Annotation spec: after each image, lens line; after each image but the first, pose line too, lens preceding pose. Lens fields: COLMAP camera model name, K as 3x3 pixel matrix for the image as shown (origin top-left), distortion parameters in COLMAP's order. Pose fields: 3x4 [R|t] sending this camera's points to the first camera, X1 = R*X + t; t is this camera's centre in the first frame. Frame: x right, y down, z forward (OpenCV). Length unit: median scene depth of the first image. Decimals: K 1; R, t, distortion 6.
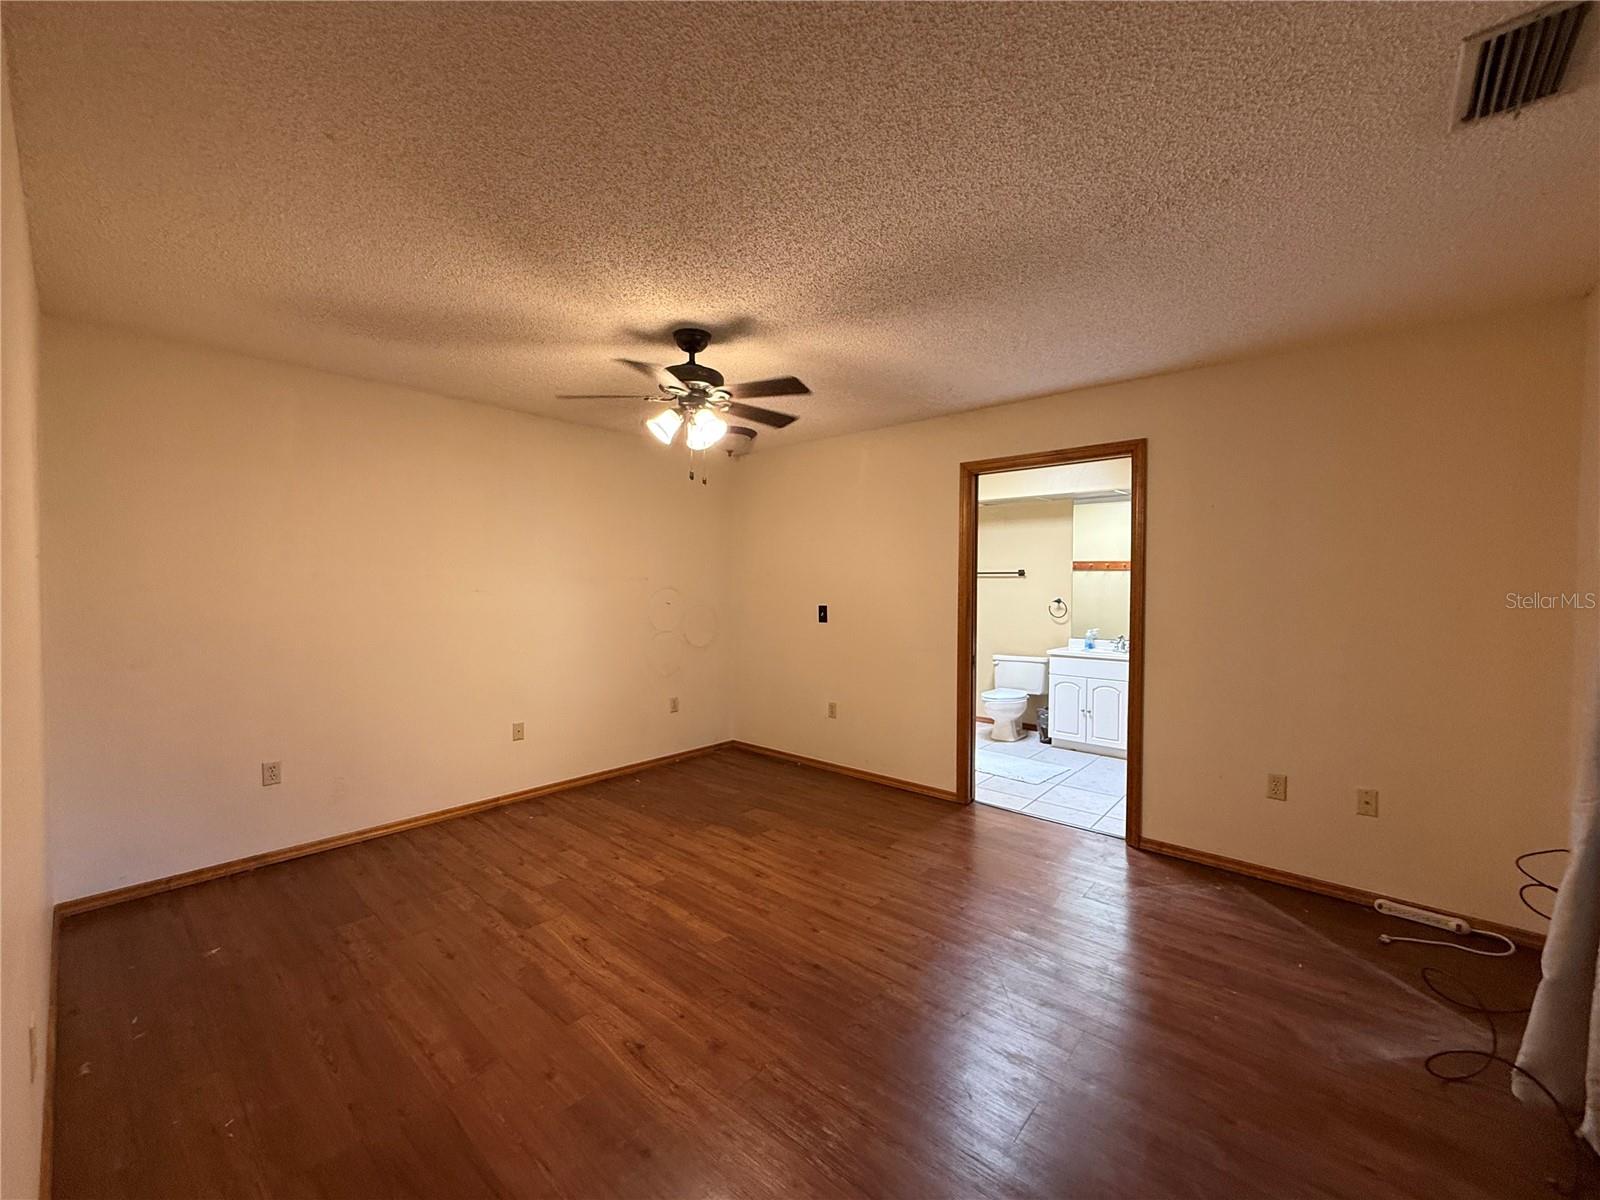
lens RADIAL K [[640.3, 0, 802.5], [0, 640.3, 599.2], [0, 0, 1]] dist [-0.000656, -0.000848]
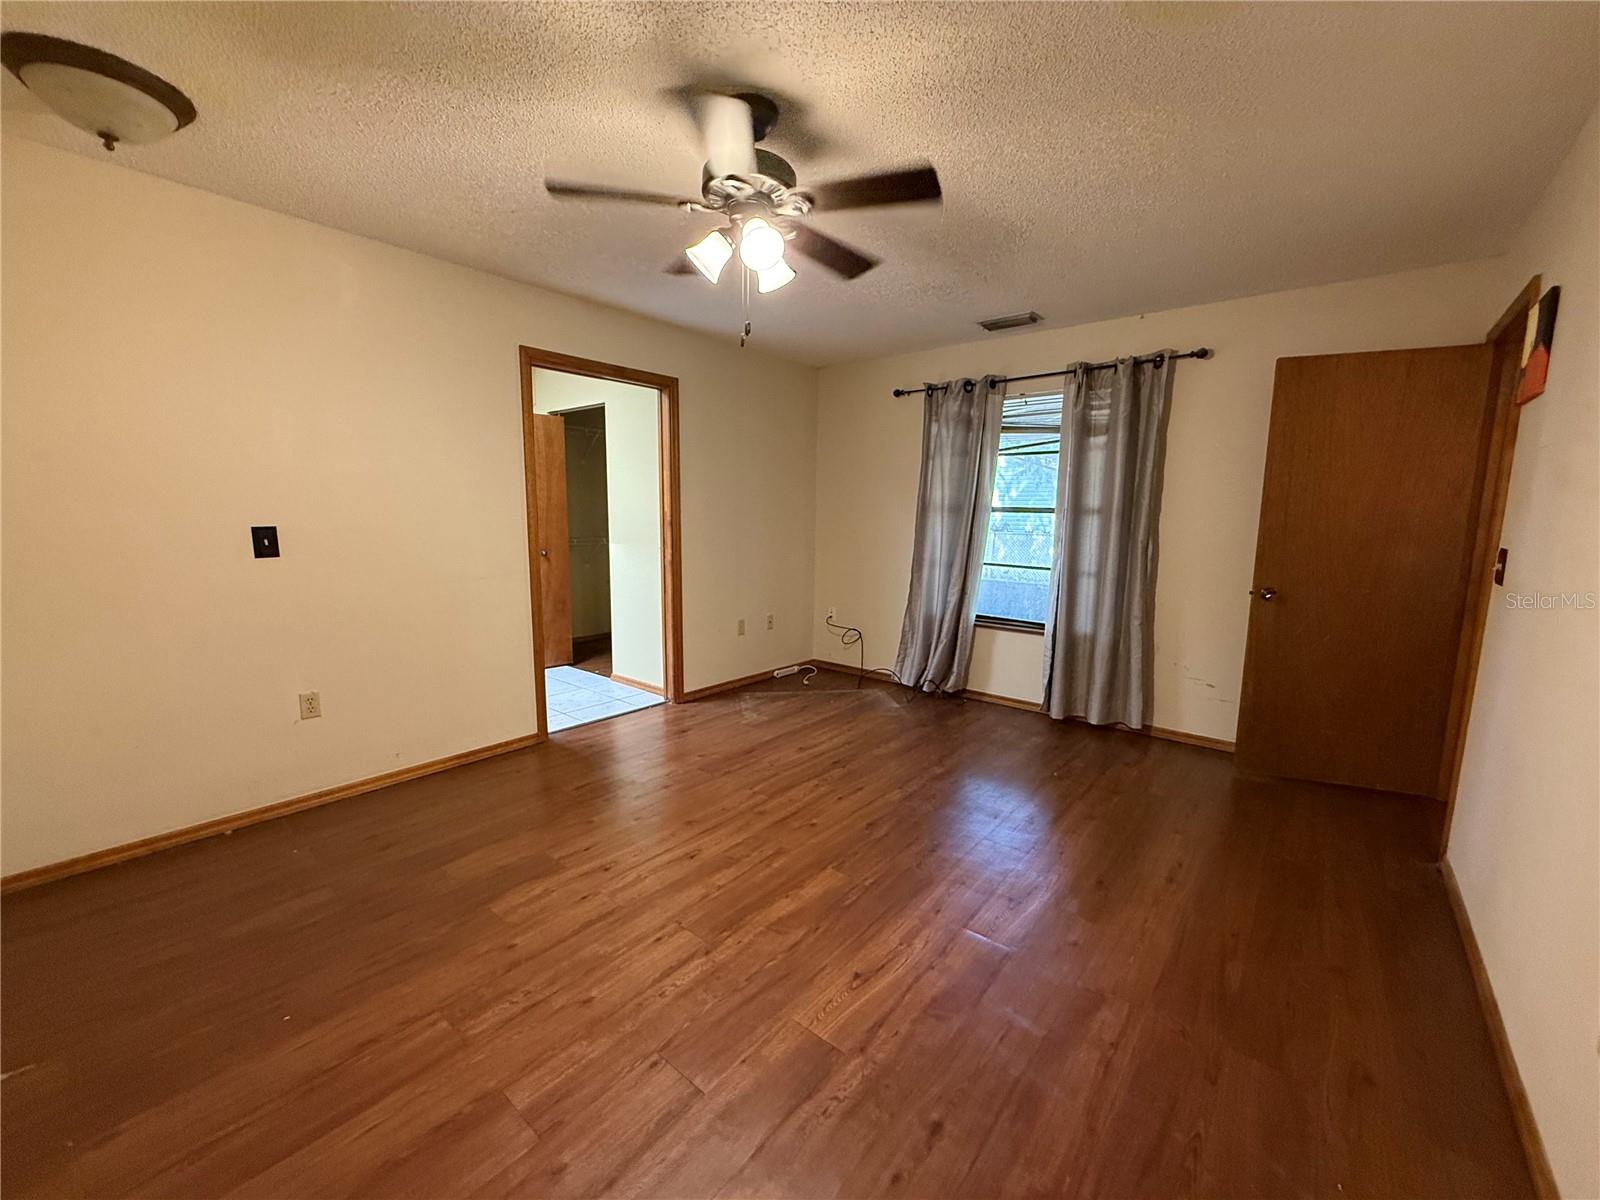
lens RADIAL K [[640.3, 0, 796.3], [0, 640.3, 595.6], [0, 0, 1]] dist [-0.000656, -0.000848]
pose [[-0.021318, -0.136269, 0.990443, -0.835685], [0.012765, 0.990550, 0.136558, -0.000056], [-0.999691, 0.015555, -0.019377, 0.895703]]
